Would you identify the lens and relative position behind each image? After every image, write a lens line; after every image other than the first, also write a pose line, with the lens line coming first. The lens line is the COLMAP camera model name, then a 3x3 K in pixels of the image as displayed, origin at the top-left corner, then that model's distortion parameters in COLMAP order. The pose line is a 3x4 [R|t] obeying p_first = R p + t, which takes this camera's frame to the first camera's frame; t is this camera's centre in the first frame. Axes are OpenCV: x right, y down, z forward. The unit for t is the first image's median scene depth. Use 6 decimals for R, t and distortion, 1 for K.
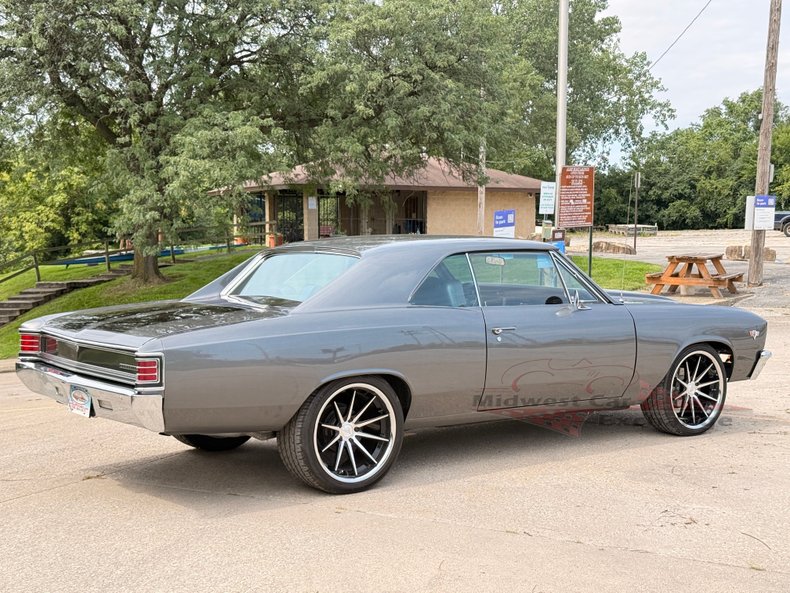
lens RADIAL K [[1085.7, 0, 395.0], [0, 1085.7, 296.5], [0, 0, 1]] dist [0.142880, -0.071064]
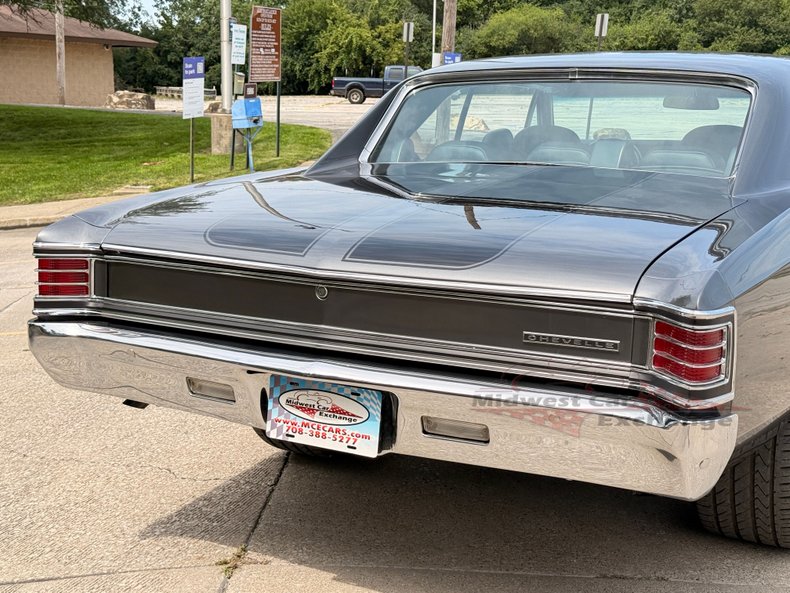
lens RADIAL K [[1114.0, 0, 394.7], [0, 1114.0, 301.8], [0, 0, 1]] dist [0.200419, -0.463946]
pose [[0.913601, -0.056952, 0.402605, -0.050001], [0.007834, 0.992424, 0.122609, -0.000123], [-0.406537, -0.108862, 0.907125, 0.069973]]
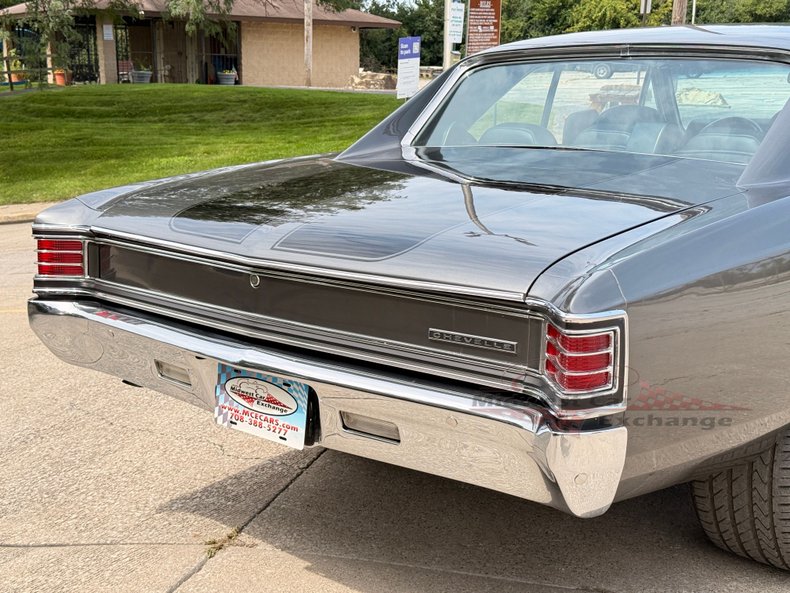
lens RADIAL K [[1114.0, 0, 394.7], [0, 1114.0, 301.8], [0, 0, 1]] dist [0.200419, -0.463946]
pose [[0.980422, -0.034616, 0.193840, -0.036780], [0.007184, 0.990059, 0.140468, -0.000403], [-0.196775, -0.136325, 0.970925, 0.067370]]
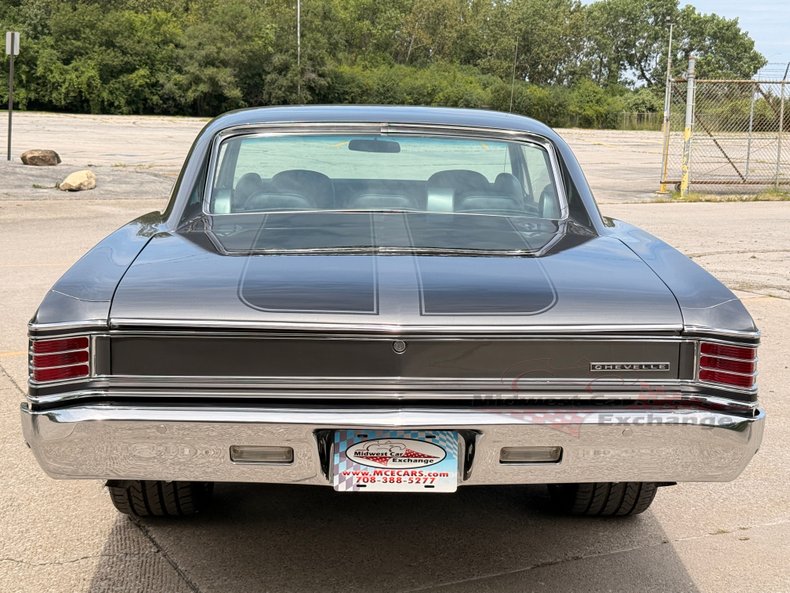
lens RADIAL K [[1114.0, 0, 394.7], [0, 1114.0, 301.8], [0, 0, 1]] dist [0.200419, -0.463946]
pose [[0.573448, -0.114474, 0.811205, -0.075457], [0.030836, 0.992504, 0.118259, -0.002843], [-0.818662, -0.042801, 0.572679, 0.085785]]
